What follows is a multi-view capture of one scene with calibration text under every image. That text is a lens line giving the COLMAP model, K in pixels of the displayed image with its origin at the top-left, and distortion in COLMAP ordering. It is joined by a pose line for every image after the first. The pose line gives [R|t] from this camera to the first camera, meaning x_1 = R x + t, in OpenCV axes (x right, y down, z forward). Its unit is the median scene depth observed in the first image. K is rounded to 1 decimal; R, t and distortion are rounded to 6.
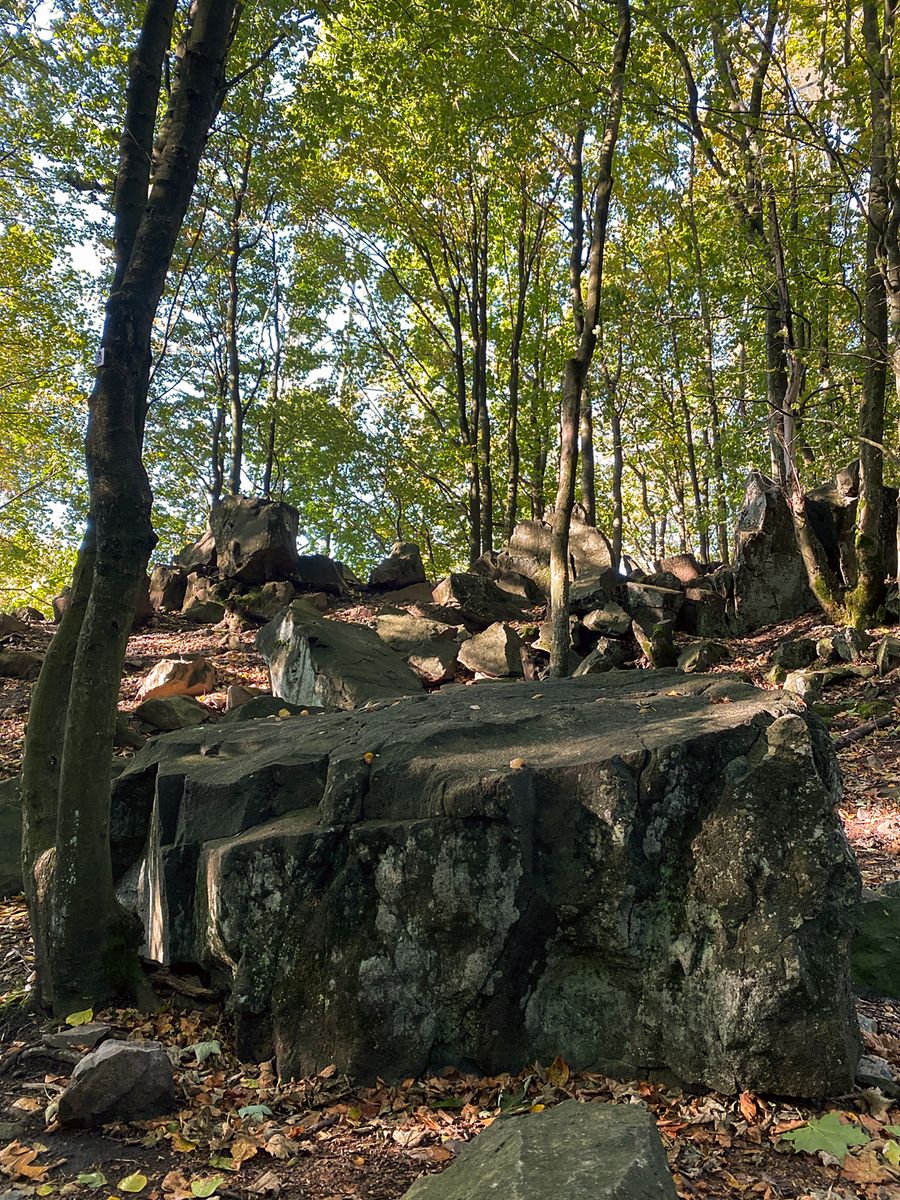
lens RADIAL K [[886.4, 0, 450.0], [0, 886.4, 600.0], [0, 0, 1]] dist [0.048676, -0.106571]
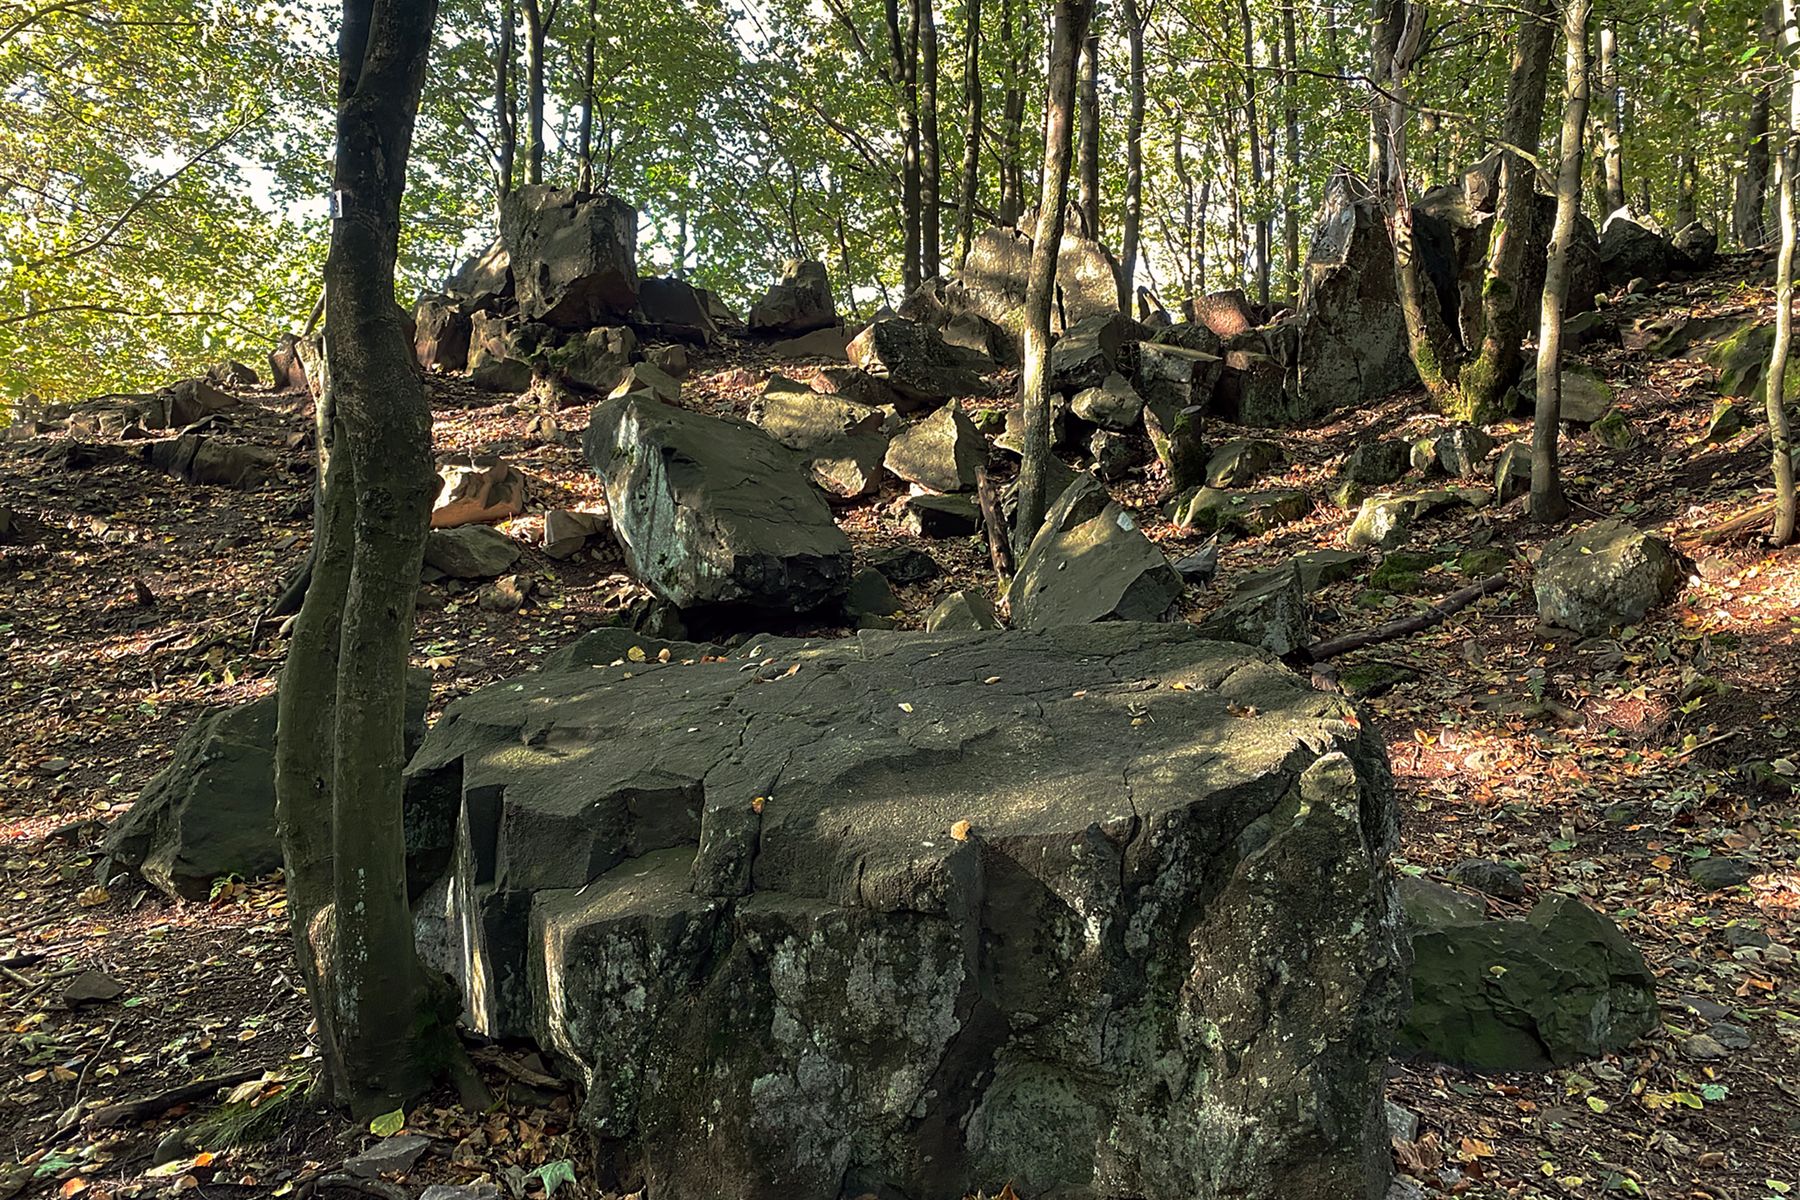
lens RADIAL K [[1319.1, 0, 900.0], [0, 1319.1, 600.0], [0, 0, 1]] dist [0.075377, -0.200160]
pose [[0.999804, -0.000556, 0.019796, 0.001693], [-0.003698, 0.976780, 0.214211, -0.109446], [-0.019455, -0.214242, 0.976587, -0.014439]]
